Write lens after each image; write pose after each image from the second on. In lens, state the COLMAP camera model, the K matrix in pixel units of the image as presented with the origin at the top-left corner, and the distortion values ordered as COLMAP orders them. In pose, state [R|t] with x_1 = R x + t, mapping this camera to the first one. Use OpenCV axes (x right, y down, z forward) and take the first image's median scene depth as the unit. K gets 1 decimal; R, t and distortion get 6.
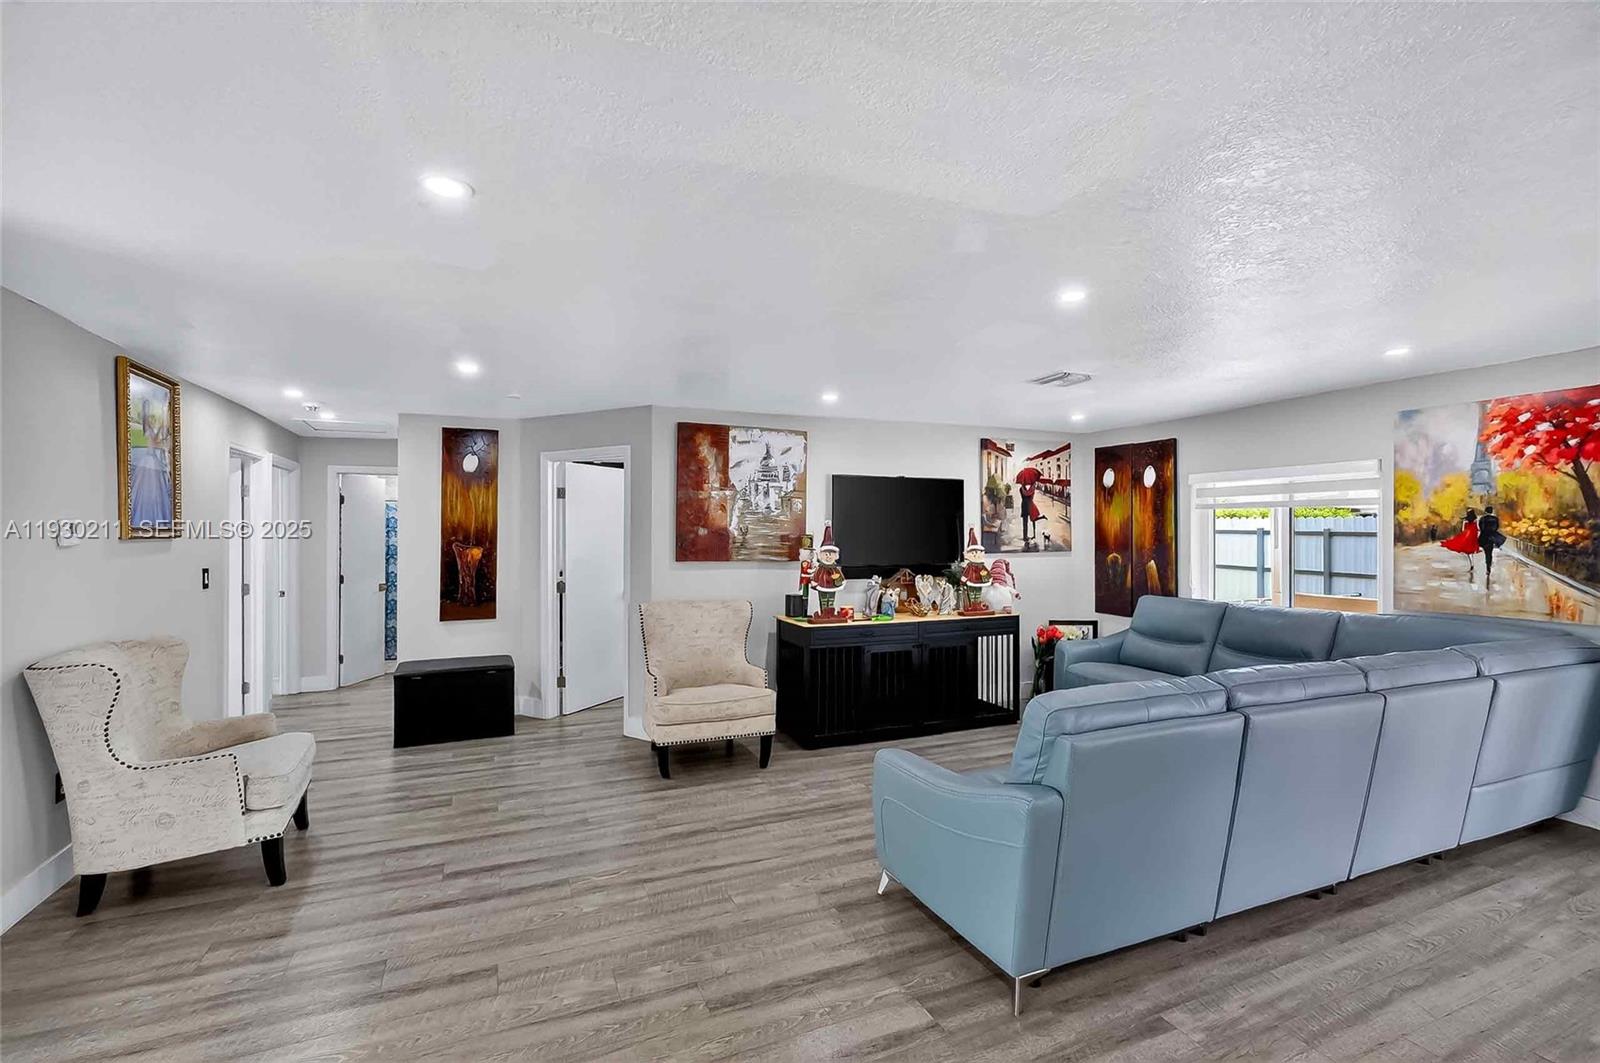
lens RADIAL K [[720.0, 0, 808.4], [0, 720.0, 539.3], [0, 0, 1]] dist [-0.000957, 0.000056]
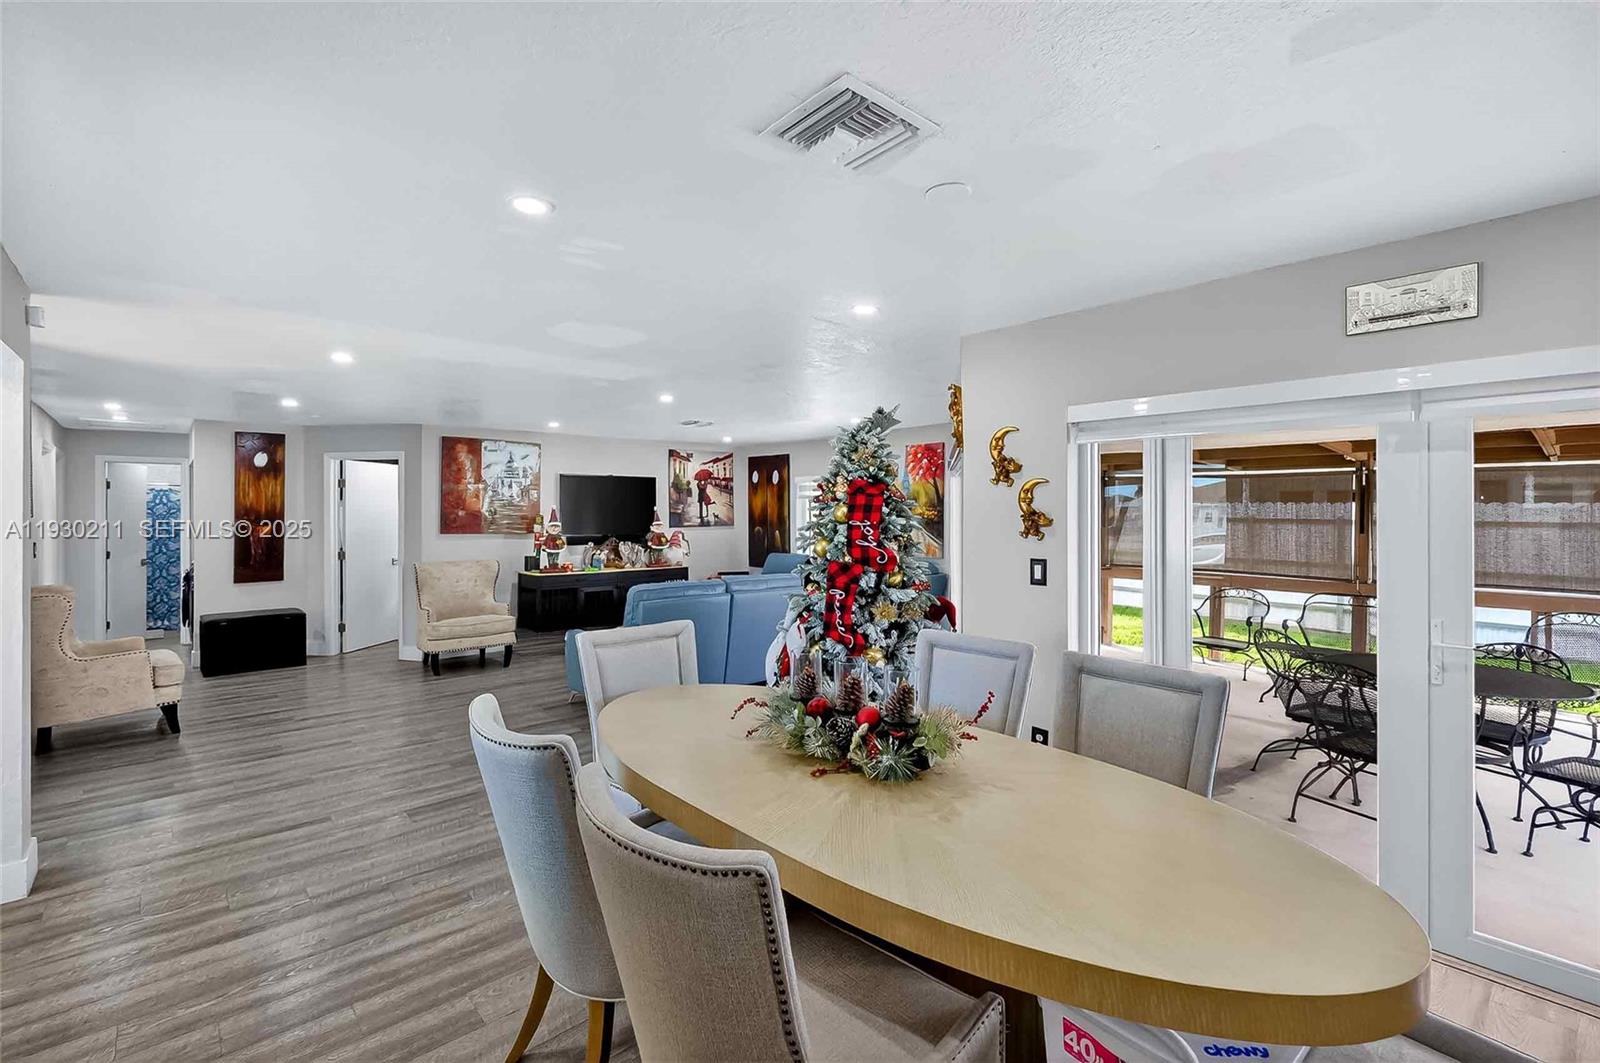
lens RADIAL K [[692.7, 0, 803.8], [0, 692.7, 519.6], [0, 0, 1]] dist [-0.000342, -0.000036]
pose [[0.947670, -0.004930, 0.319213, 0.055944], [0.004650, 0.999988, 0.001639, 0.003203], [-0.319218, -0.000069, 0.947681, -0.501031]]
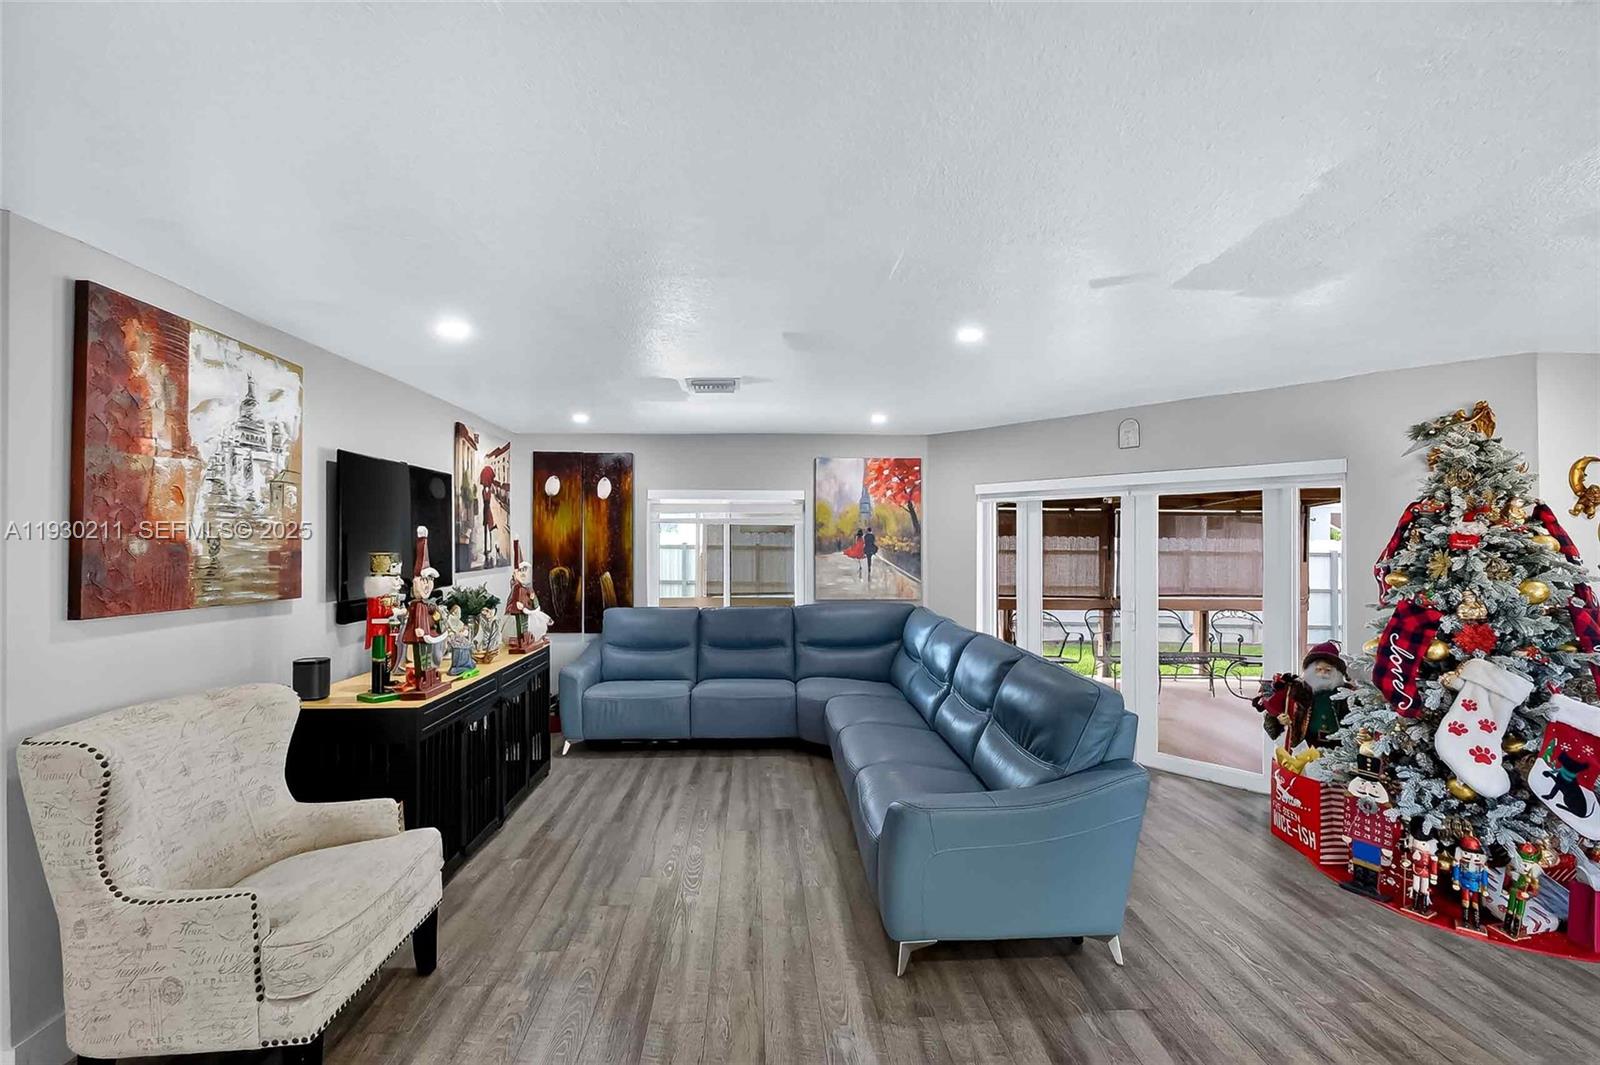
lens RADIAL K [[720.0, 0, 808.4], [0, 720.0, 540.3], [0, 0, 1]] dist [-0.000957, 0.000056]
pose [[0.343764, 0.002871, 0.939052, -0.407364], [0.008518, 0.999945, -0.006175, -0.007655], [-0.939017, 0.010122, 0.343721, 0.448968]]
